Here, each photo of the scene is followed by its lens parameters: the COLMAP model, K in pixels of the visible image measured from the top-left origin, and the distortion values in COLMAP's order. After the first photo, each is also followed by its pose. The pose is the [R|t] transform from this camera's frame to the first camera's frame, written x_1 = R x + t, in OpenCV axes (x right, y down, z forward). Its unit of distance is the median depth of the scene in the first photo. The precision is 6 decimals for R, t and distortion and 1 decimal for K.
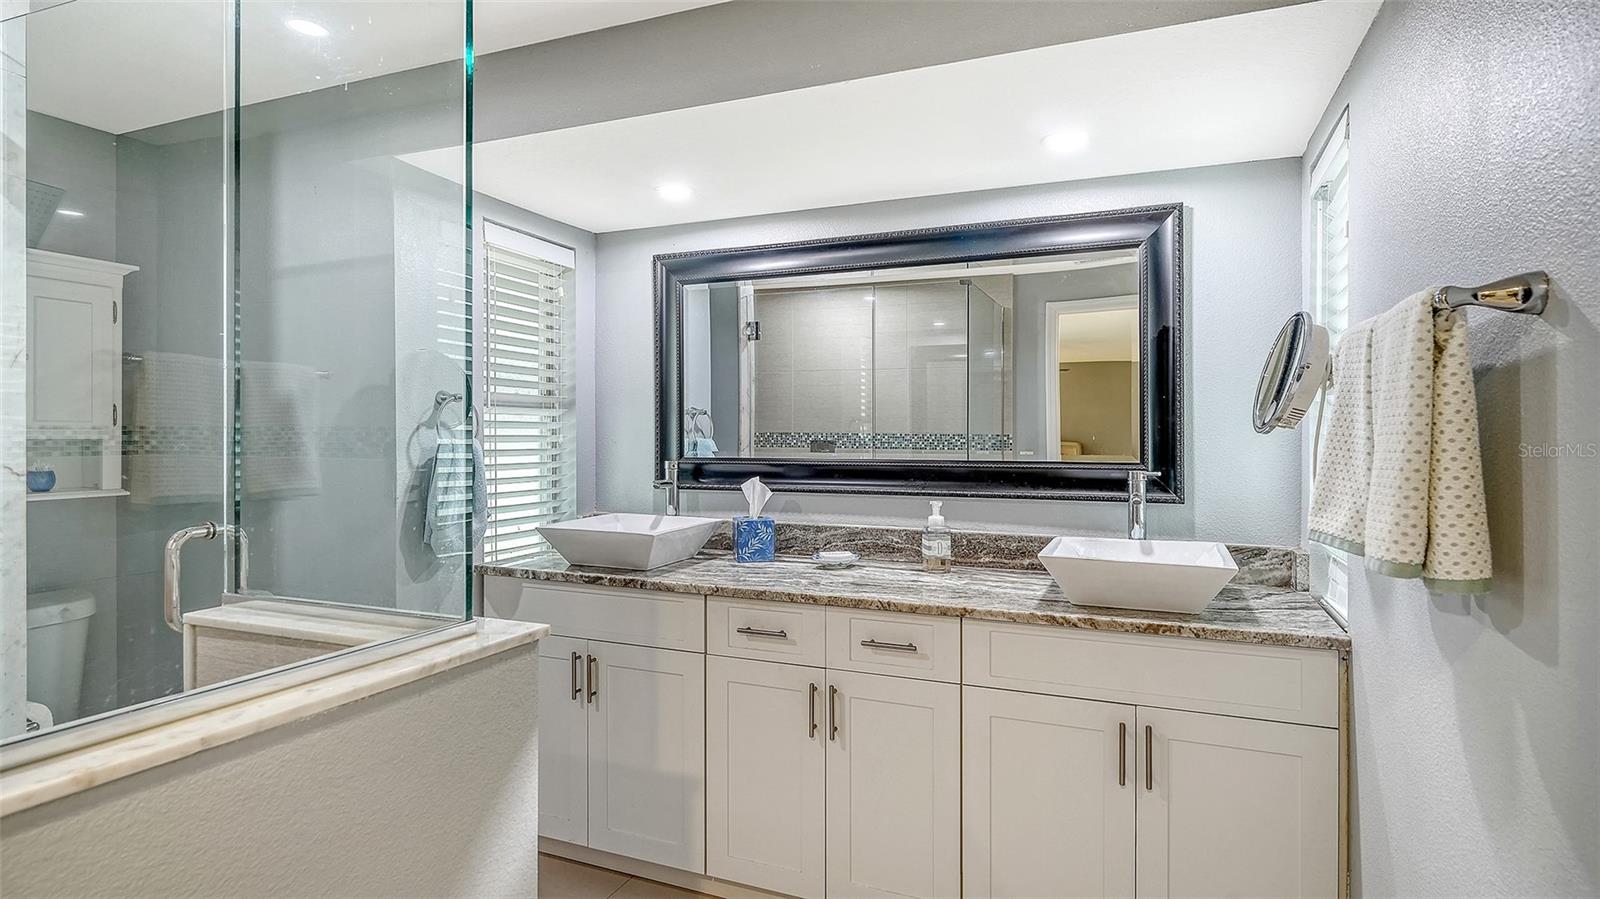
lens RADIAL K [[828.3, 0, 798.7], [0, 828.3, 439.1], [0, 0, 1]] dist [0.005161, 0.000892]
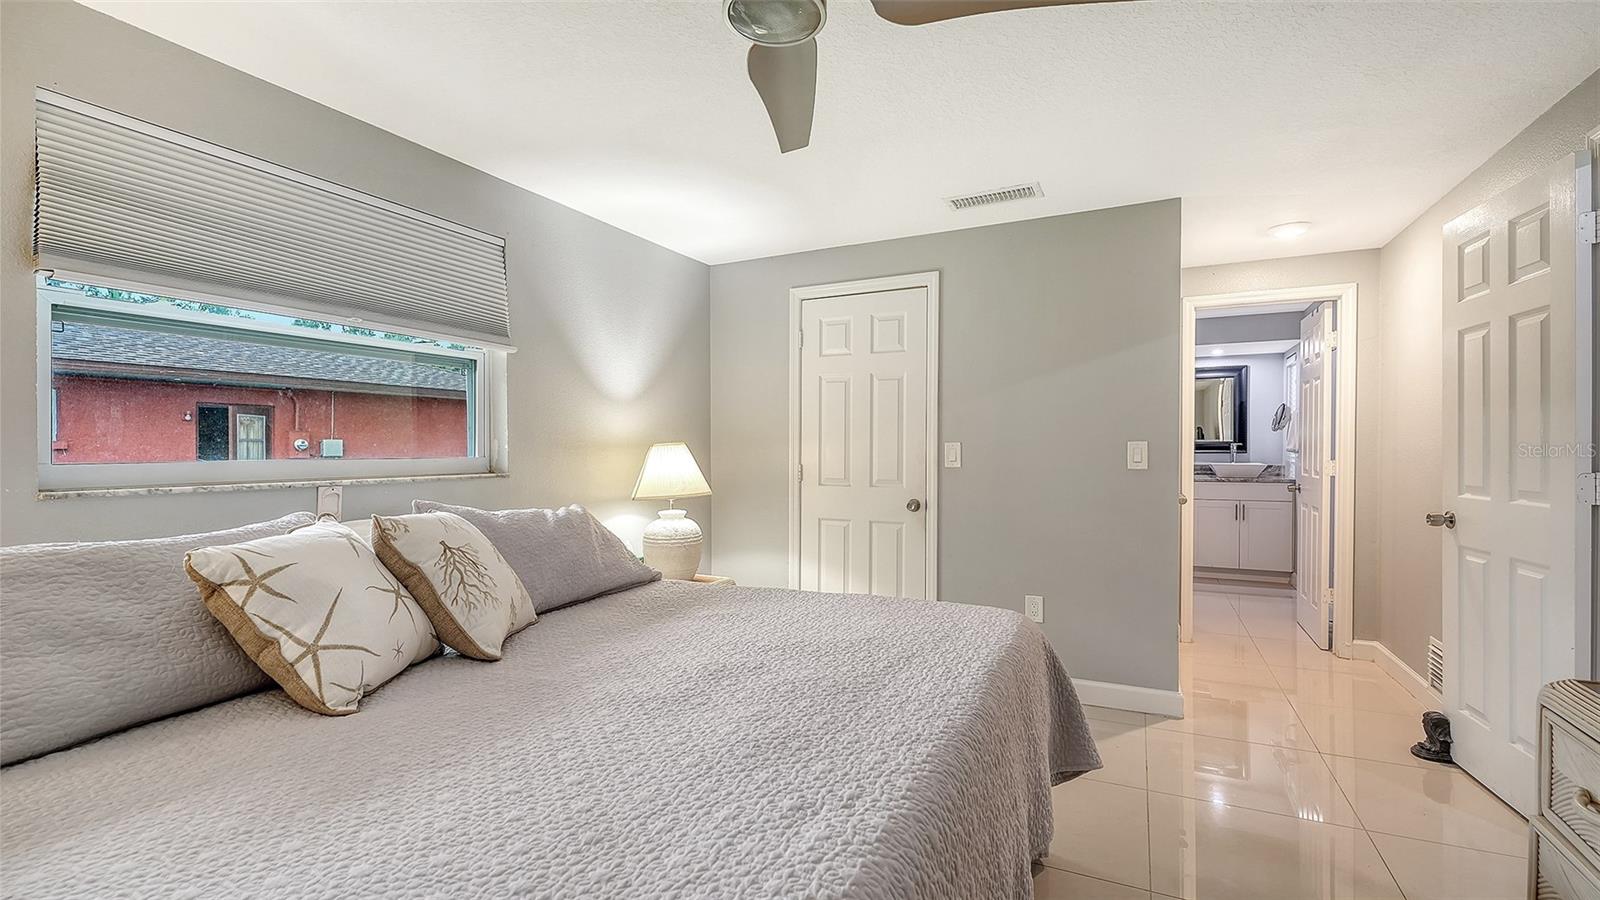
lens RADIAL K [[693.5, 0, 804.9], [0, 693.5, 457.1], [0, 0, 1]] dist [-0.007483, -0.000298]
pose [[0.998699, 0.004871, -0.050764, -1.266280], [-0.004018, 0.999849, 0.016897, 0.054426], [0.050839, -0.016671, 0.998568, -2.024121]]
